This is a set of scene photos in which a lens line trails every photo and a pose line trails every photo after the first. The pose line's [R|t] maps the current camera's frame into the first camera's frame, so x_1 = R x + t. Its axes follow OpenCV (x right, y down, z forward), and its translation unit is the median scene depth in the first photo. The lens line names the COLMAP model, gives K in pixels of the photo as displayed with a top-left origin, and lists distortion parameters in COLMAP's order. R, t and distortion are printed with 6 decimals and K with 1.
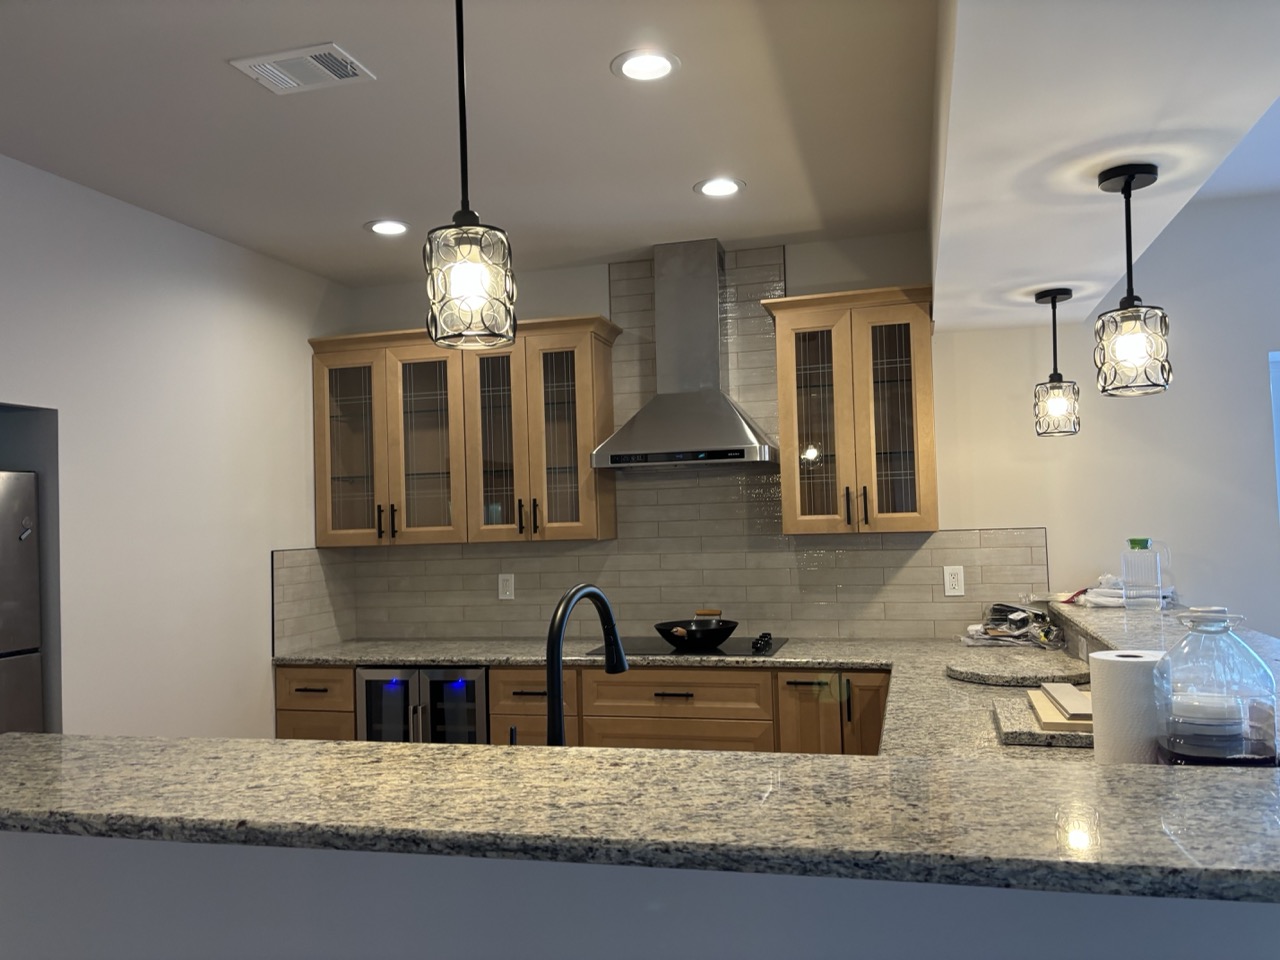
lens RADIAL K [[963.5, 0, 640.0], [0, 963.5, 480.0], [0, 0, 1]] dist [0.075120, -0.094341]
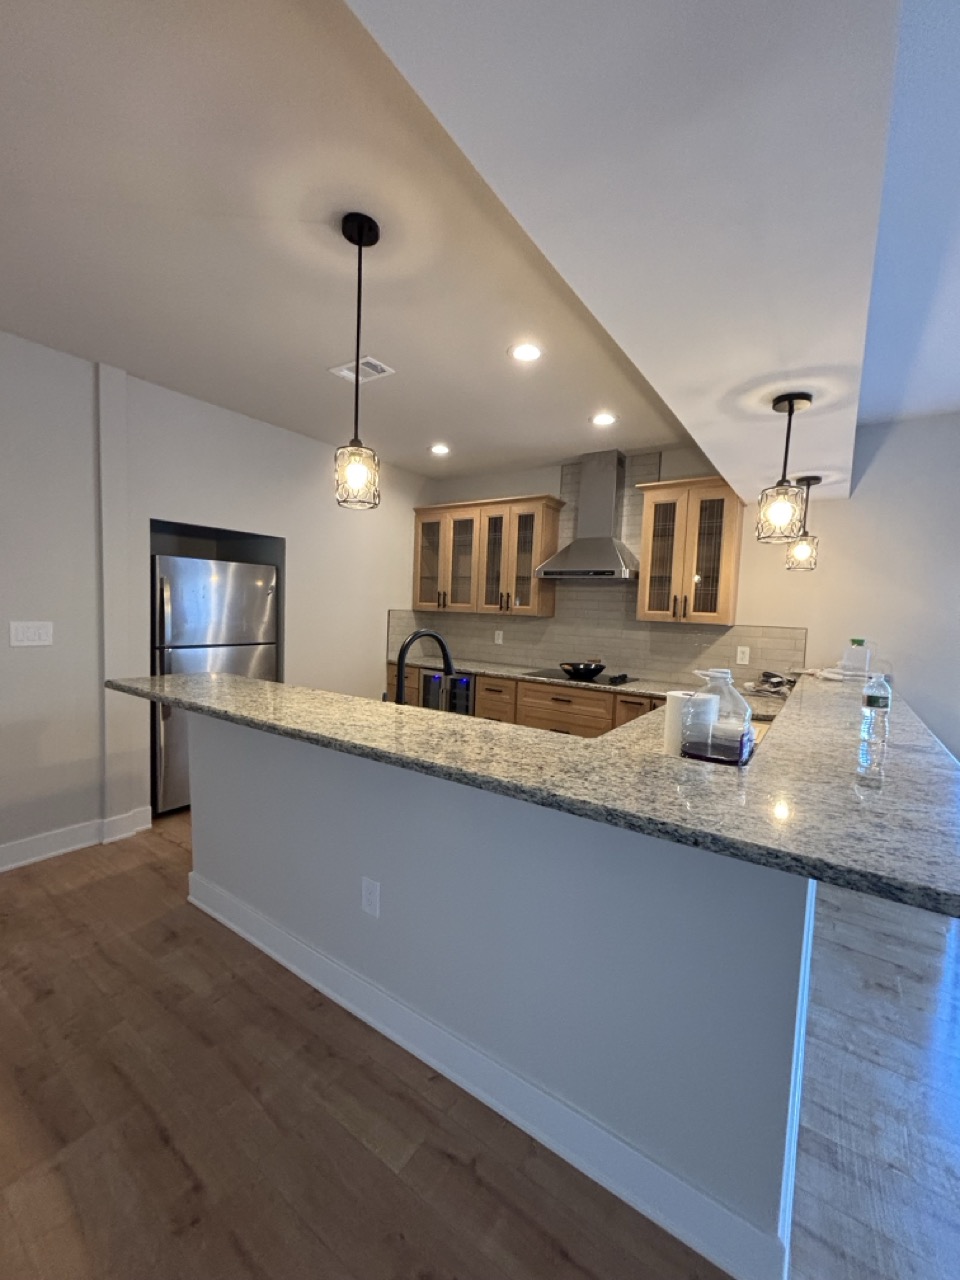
lens RADIAL K [[511.6, 0, 480.0], [0, 511.6, 640.0], [0, 0, 1]] dist [0.002788, -0.000281]
pose [[0.938569, 0.089333, -0.333329, 0.193924], [-0.054412, 0.992140, 0.112687, 0.001732], [0.340775, -0.087628, 0.936052, 0.018681]]
